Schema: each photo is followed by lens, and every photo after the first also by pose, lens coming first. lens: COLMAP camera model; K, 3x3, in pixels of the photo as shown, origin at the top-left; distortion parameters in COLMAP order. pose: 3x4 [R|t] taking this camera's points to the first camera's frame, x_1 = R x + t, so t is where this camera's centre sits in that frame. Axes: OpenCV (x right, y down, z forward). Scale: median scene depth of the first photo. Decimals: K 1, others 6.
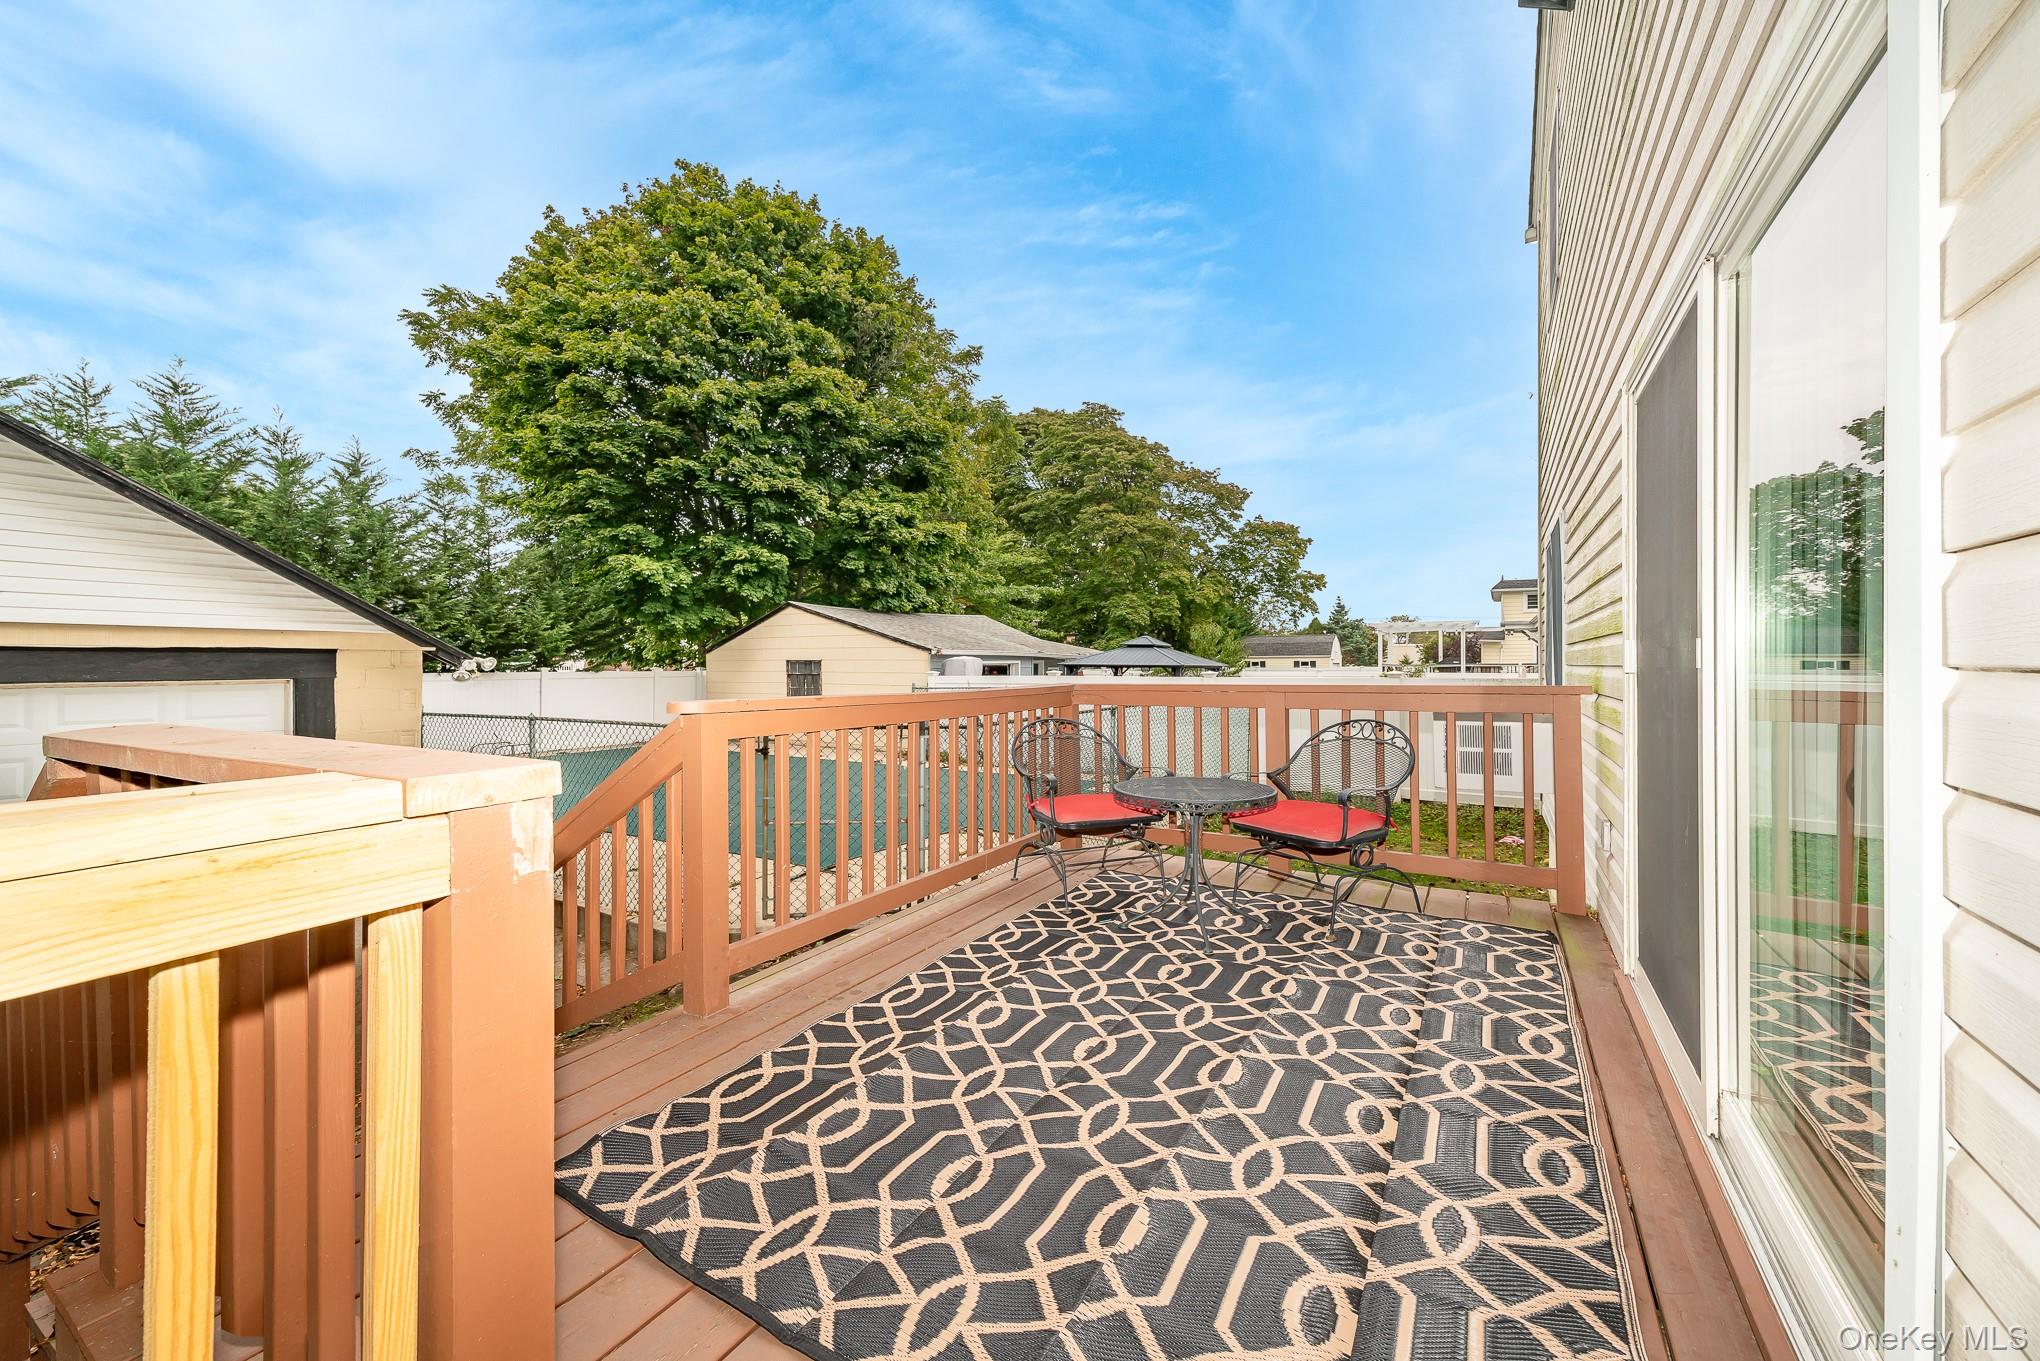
lens RADIAL K [[784.5, 0, 1020.9], [0, 784.5, 677.0], [0, 0, 1]] dist [0.000249, 0.000016]
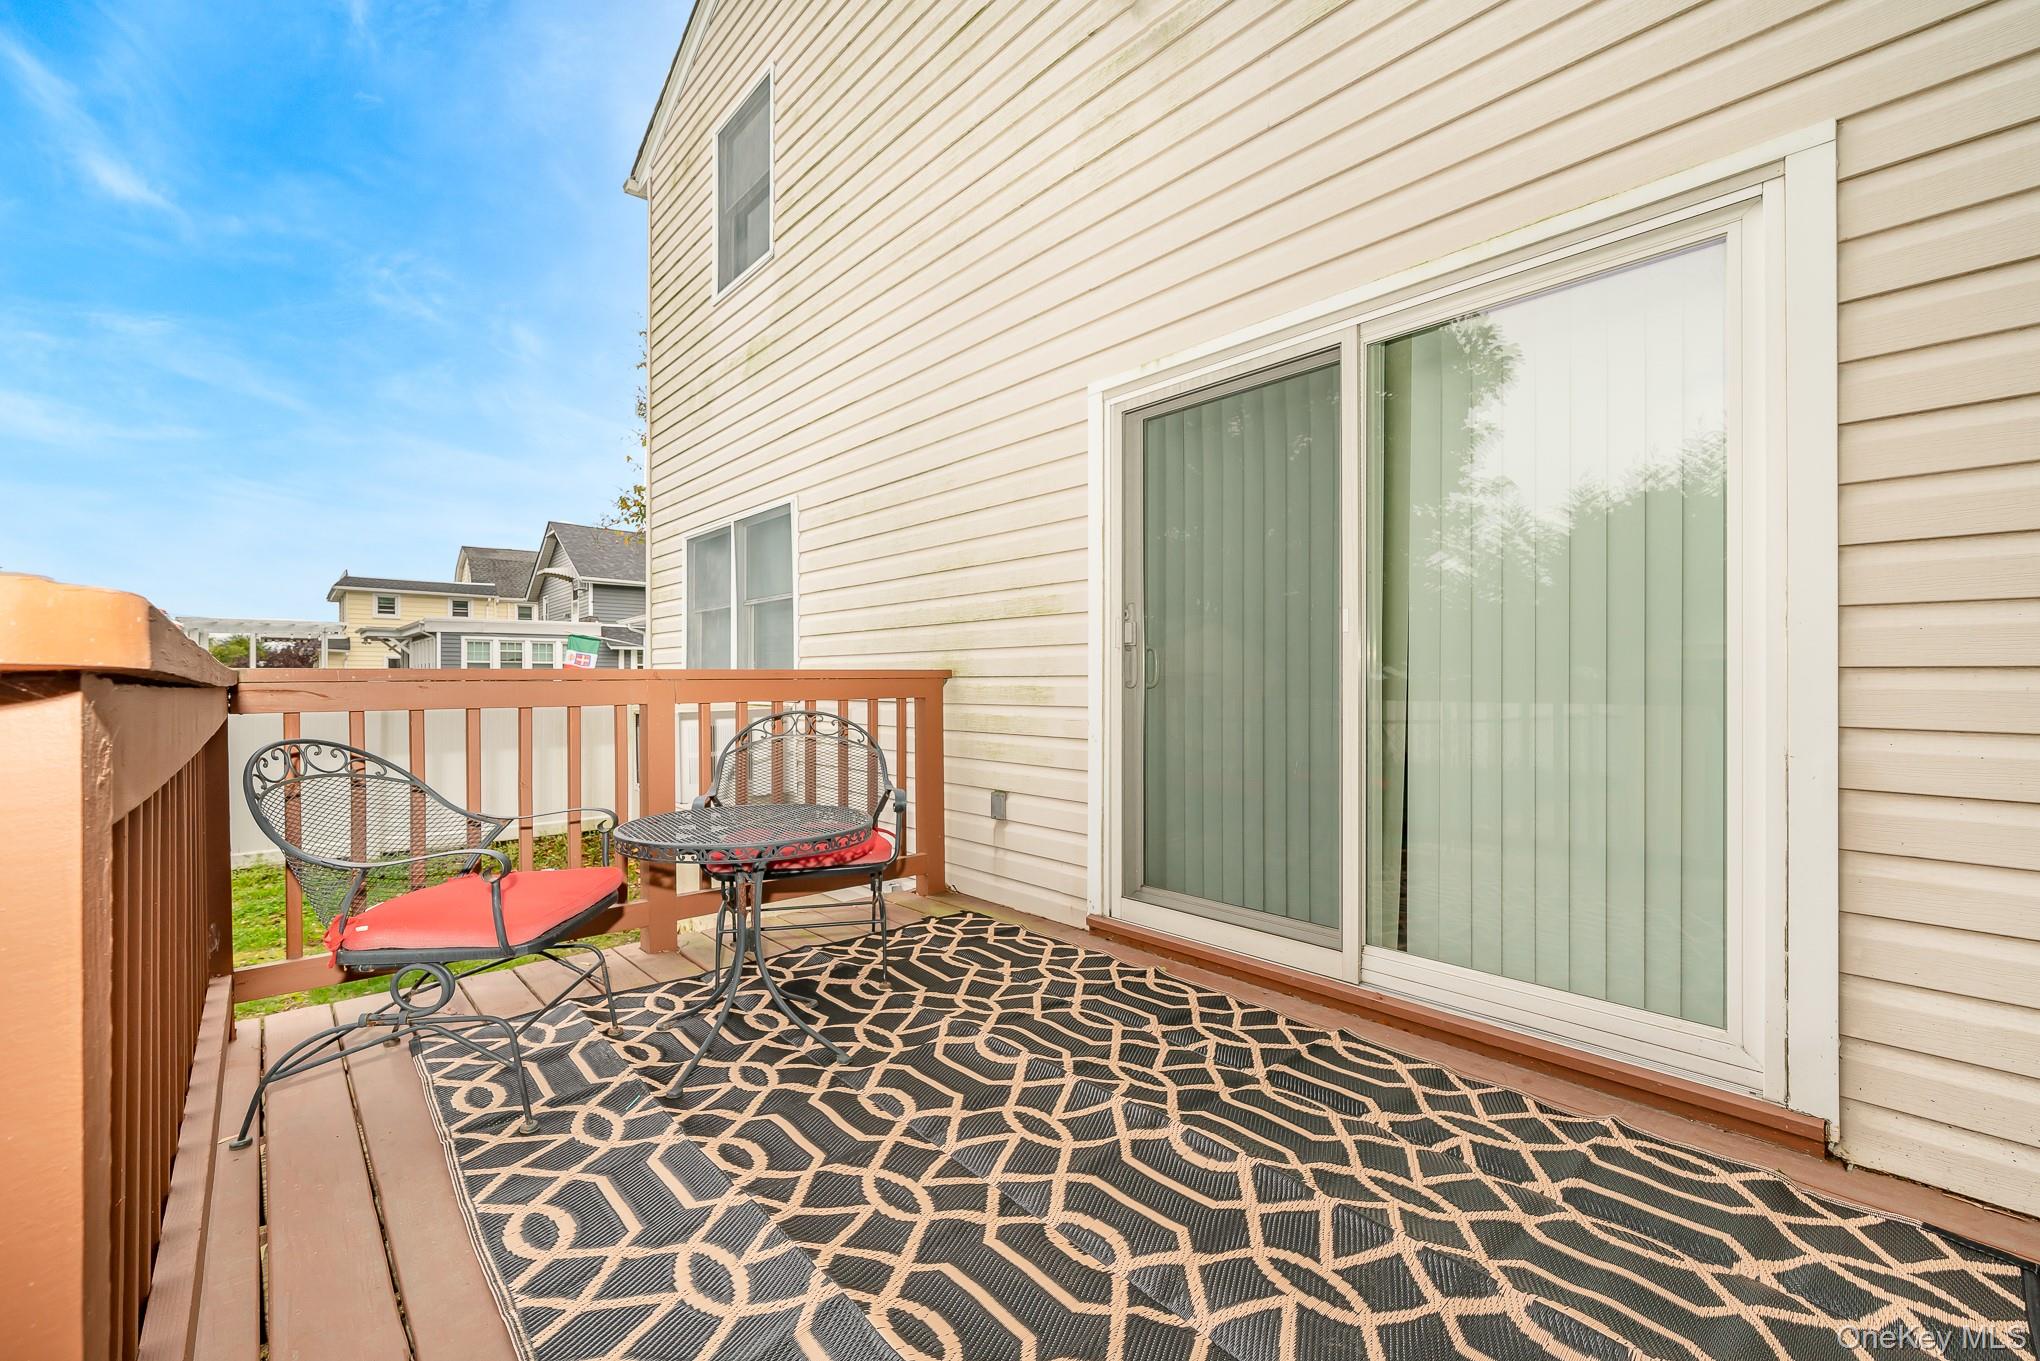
lens RADIAL K [[806.1, 0, 1015.4], [0, 806.1, 676.1], [0, 0, 1]] dist [-0.014729, -0.000098]
pose [[0.295621, 0.008670, 0.955266, -0.385057], [0.003918, 0.999939, -0.010289, 0.003001], [-0.955297, 0.006785, 0.295570, 0.567416]]
